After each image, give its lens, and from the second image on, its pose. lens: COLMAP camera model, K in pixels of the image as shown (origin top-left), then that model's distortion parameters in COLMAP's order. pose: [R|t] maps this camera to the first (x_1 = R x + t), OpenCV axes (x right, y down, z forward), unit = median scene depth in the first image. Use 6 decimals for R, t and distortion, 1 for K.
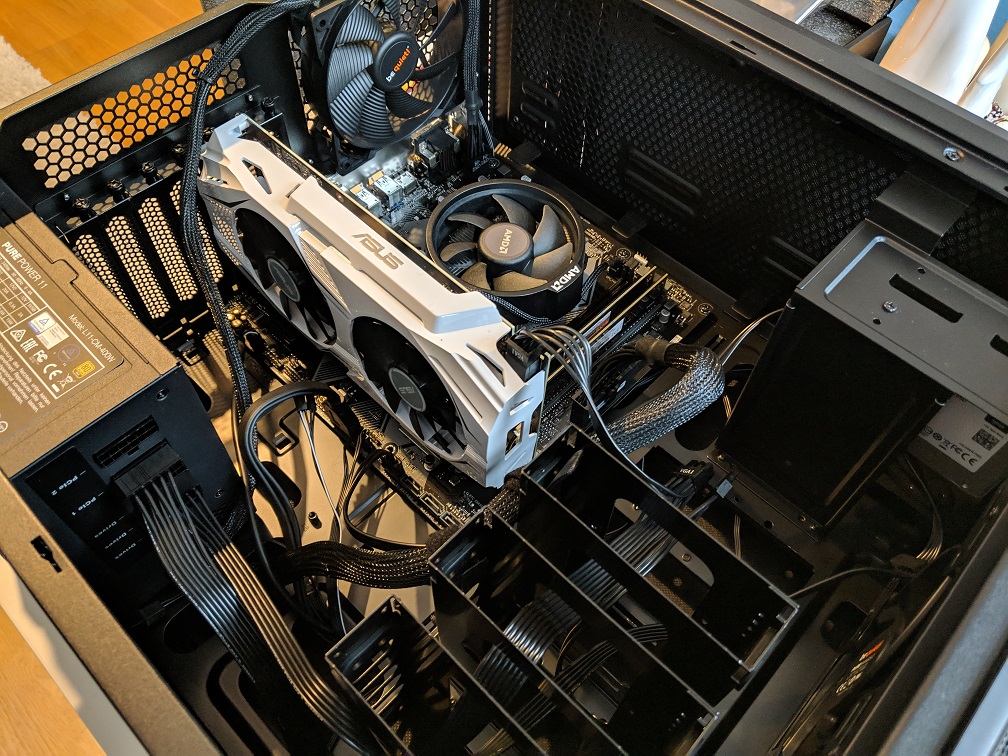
lens RADIAL K [[807.8, 0, 504.0], [0, 807.8, 378.0], [0, 0, 1]] dist [-0.000111, -0.071660]
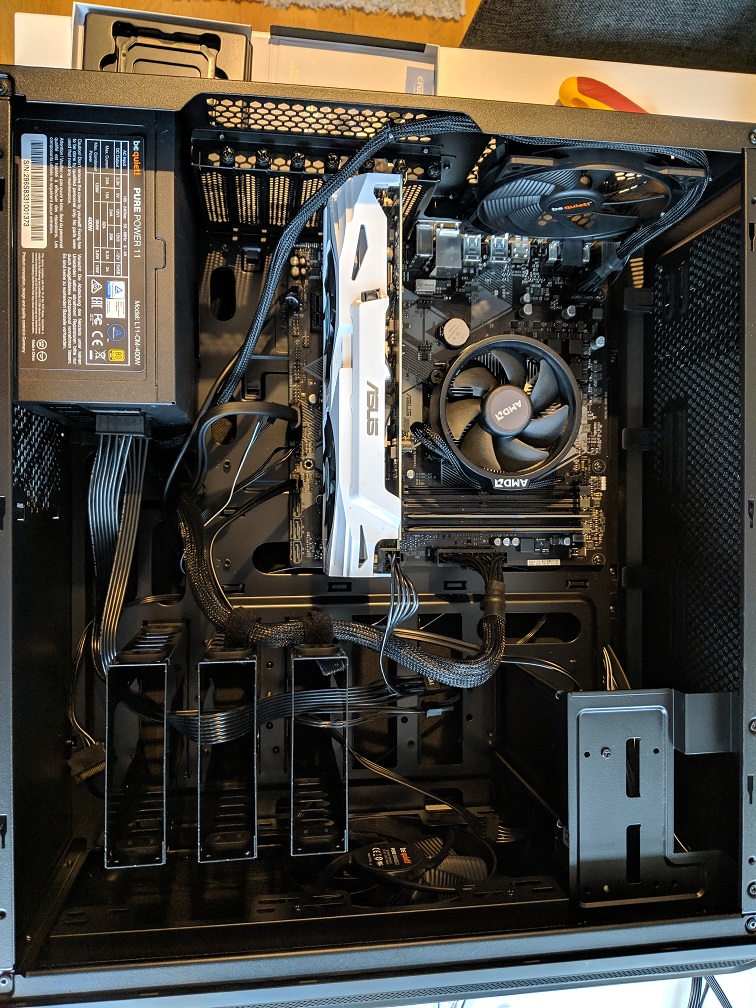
lens RADIAL K [[807.8, 0, 378.0], [0, 807.8, 504.0], [0, 0, 1]] dist [-0.000111, -0.071660]
pose [[0.691151, 0.719857, 0.064156, -0.135989], [-0.656669, 0.588442, 0.471722, -0.681501], [0.301821, -0.368161, 0.879410, -0.078101]]
